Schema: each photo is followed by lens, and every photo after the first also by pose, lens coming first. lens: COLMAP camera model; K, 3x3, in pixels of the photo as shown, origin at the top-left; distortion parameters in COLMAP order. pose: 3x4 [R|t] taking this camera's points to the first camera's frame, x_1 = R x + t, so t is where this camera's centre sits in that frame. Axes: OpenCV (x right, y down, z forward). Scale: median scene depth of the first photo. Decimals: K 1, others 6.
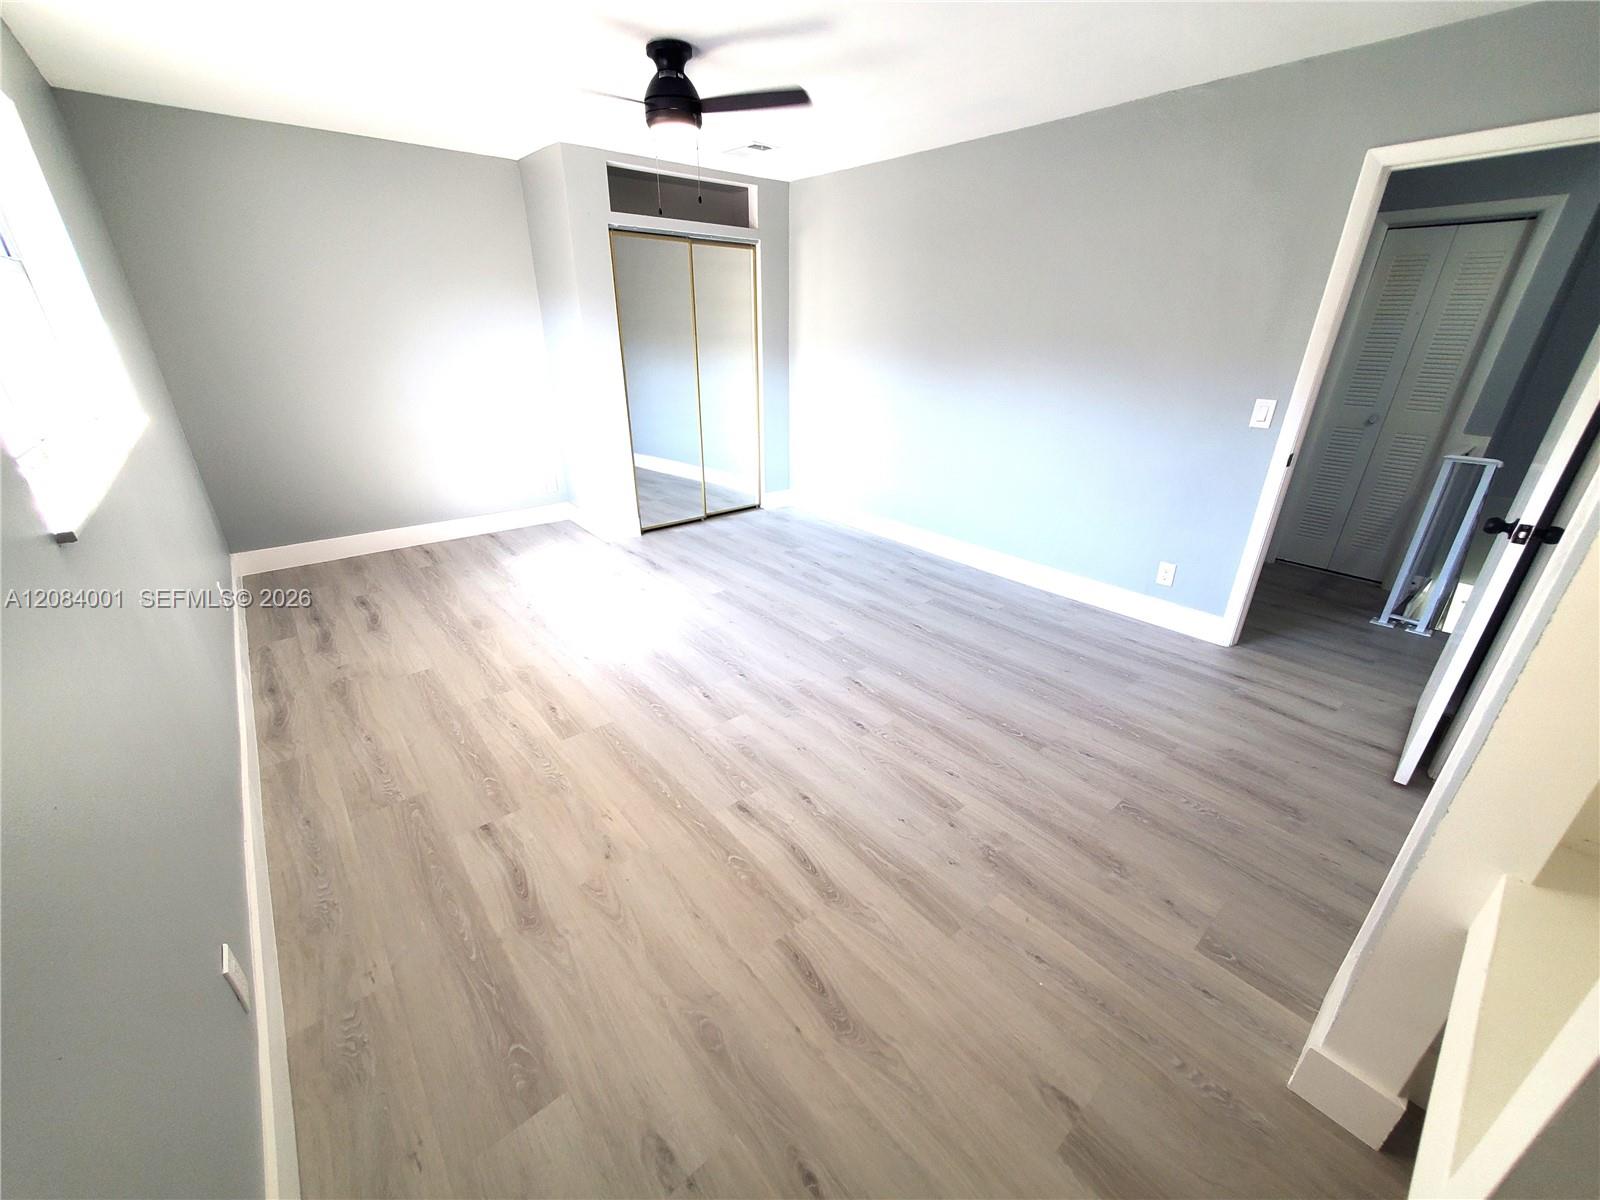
lens RADIAL K [[633.4, 0, 811.3], [0, 633.4, 608.4], [0, 0, 1]] dist [0.004099, 0.000267]
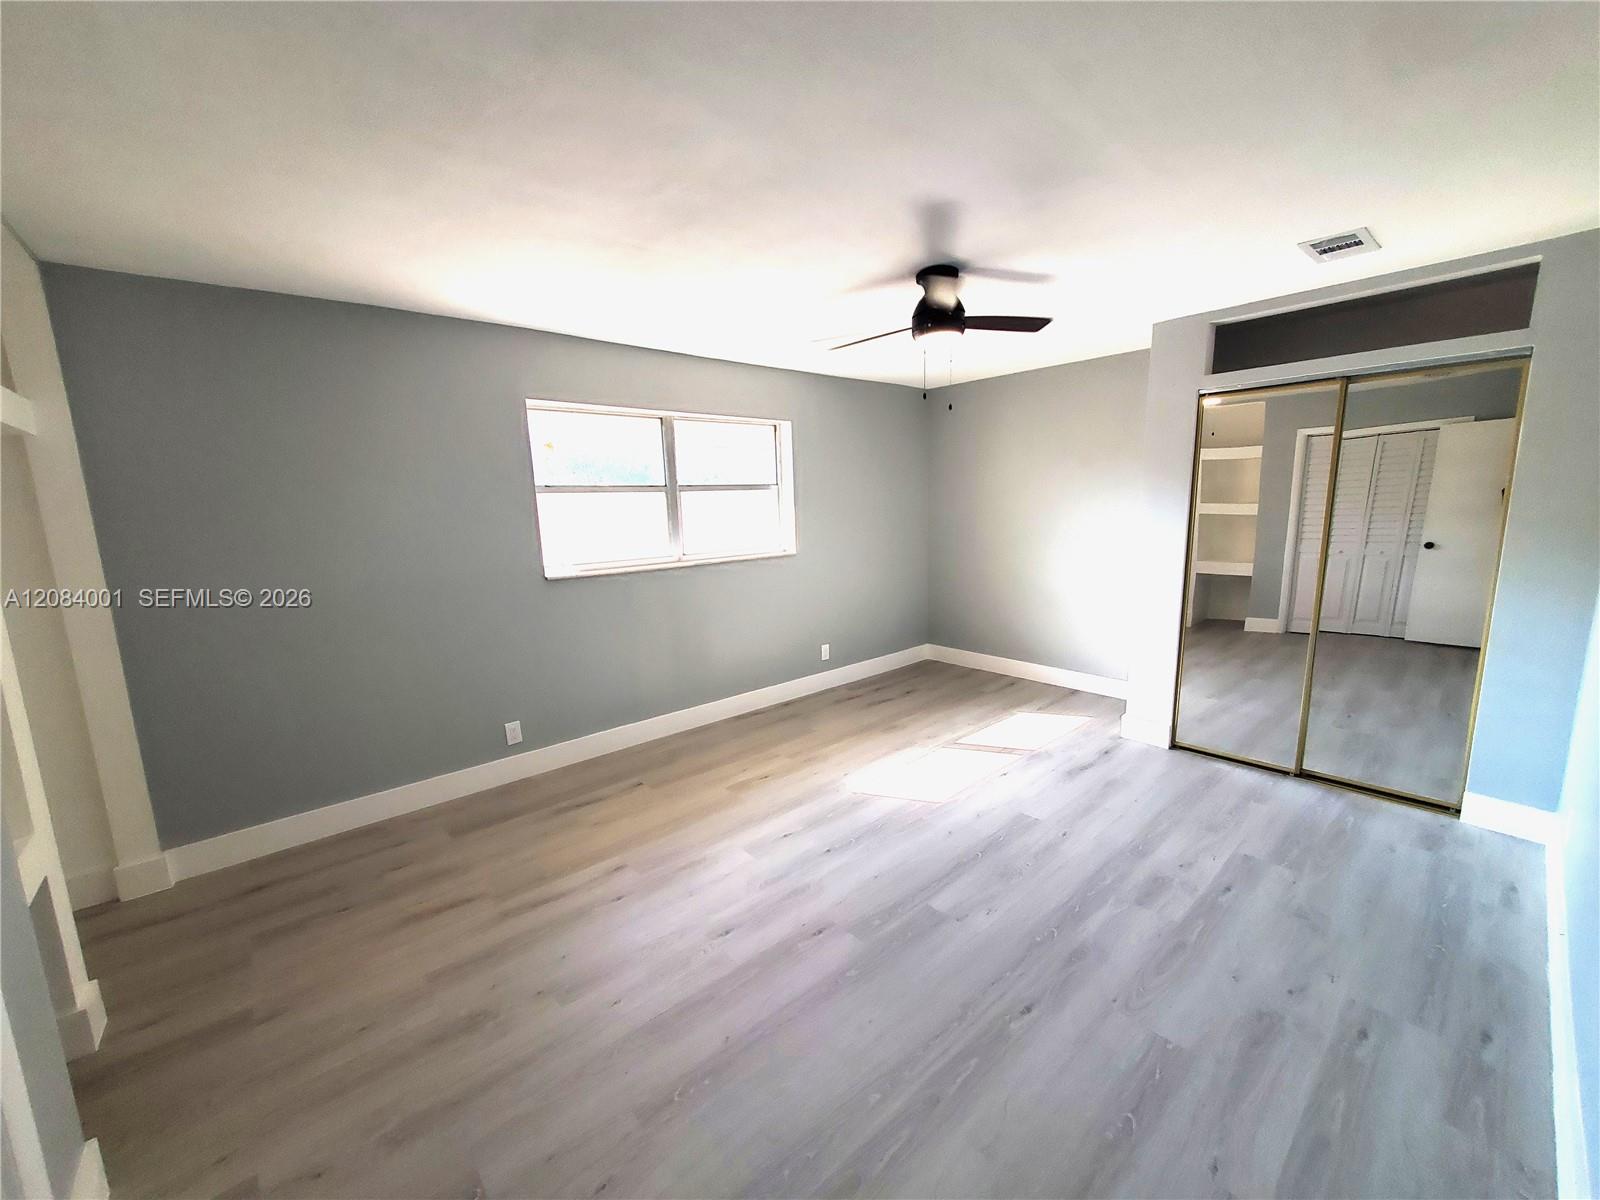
lens RADIAL K [[633.4, 0, 795.9], [0, 633.4, 604.7], [0, 0, 1]] dist [0.004099, 0.000267]
pose [[0.006765, 0.151138, -0.988490, 0.720919], [-0.379417, 0.914981, 0.137302, -0.321719], [0.925201, 0.374121, 0.063534, 0.704154]]
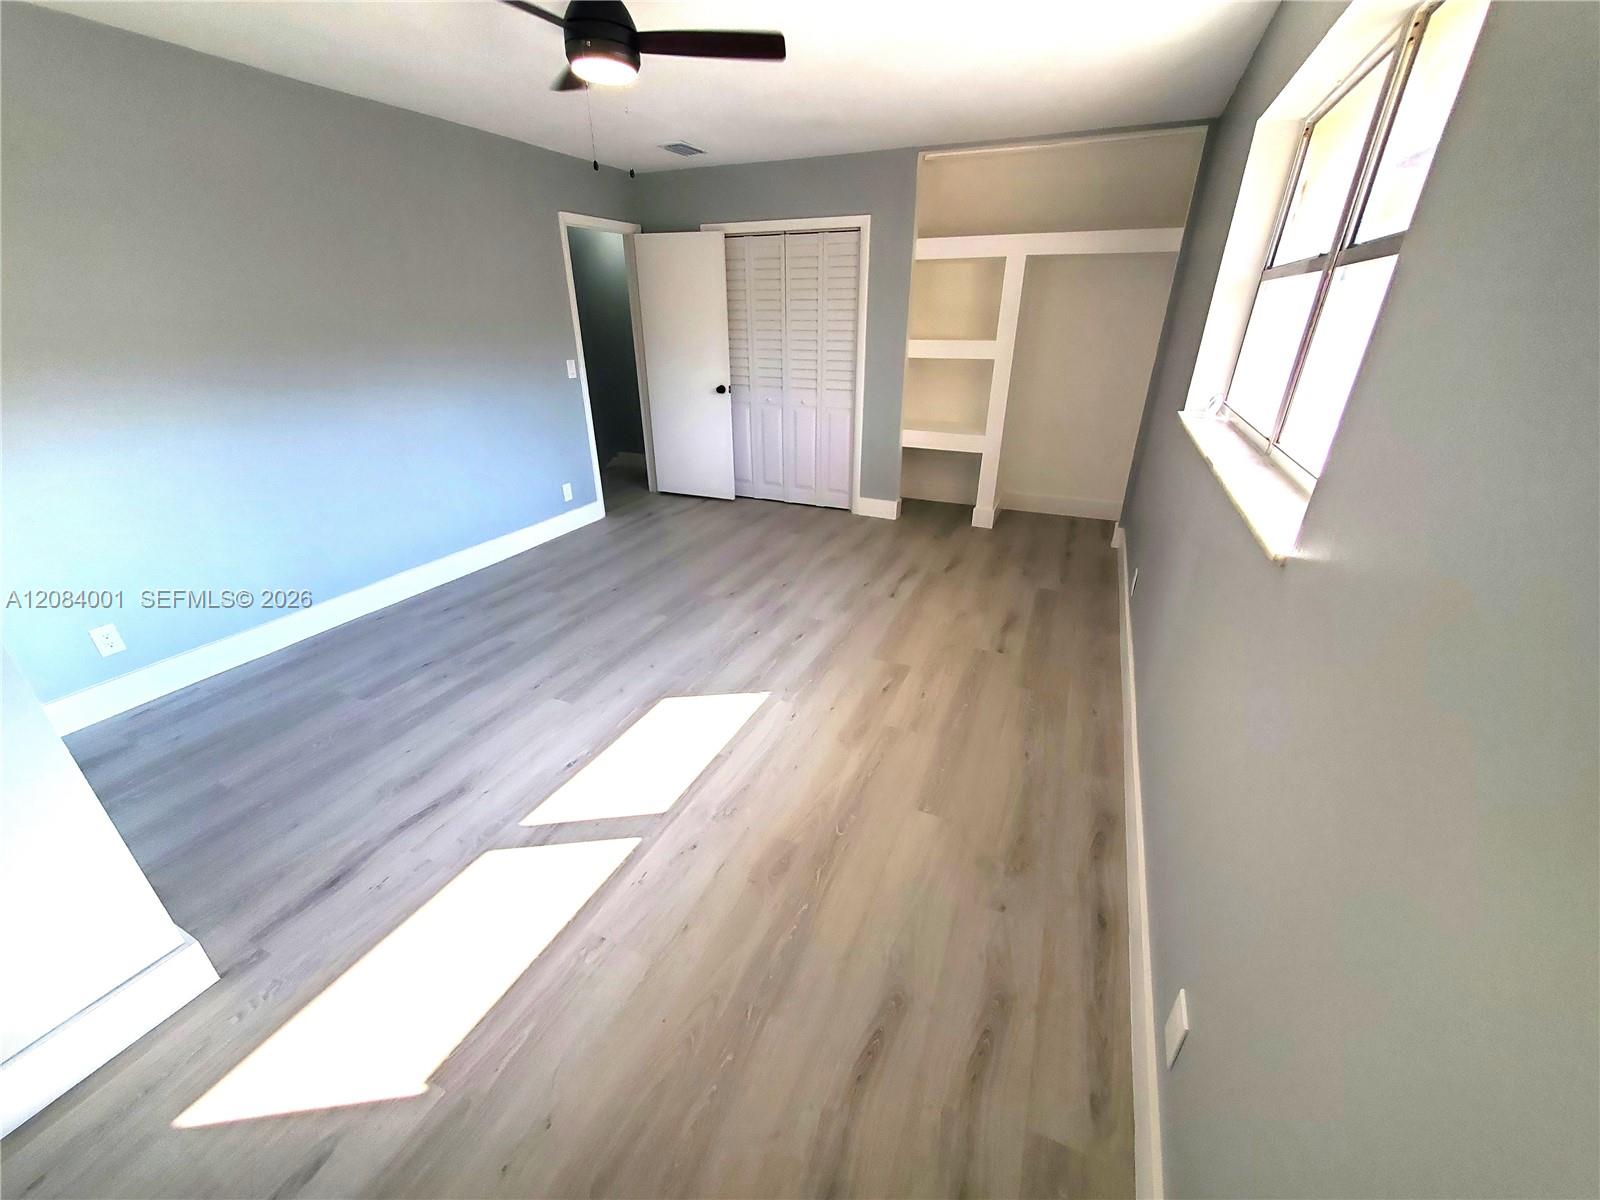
lens RADIAL K [[633.4, 0, 796.5], [0, 633.4, 610.0], [0, 0, 1]] dist [0.004099, 0.000267]
pose [[-0.426619, -0.392617, 0.814769, -0.962731], [0.365101, 0.749439, 0.552306, -0.480371], [-0.827465, 0.533097, -0.176380, 1.036757]]
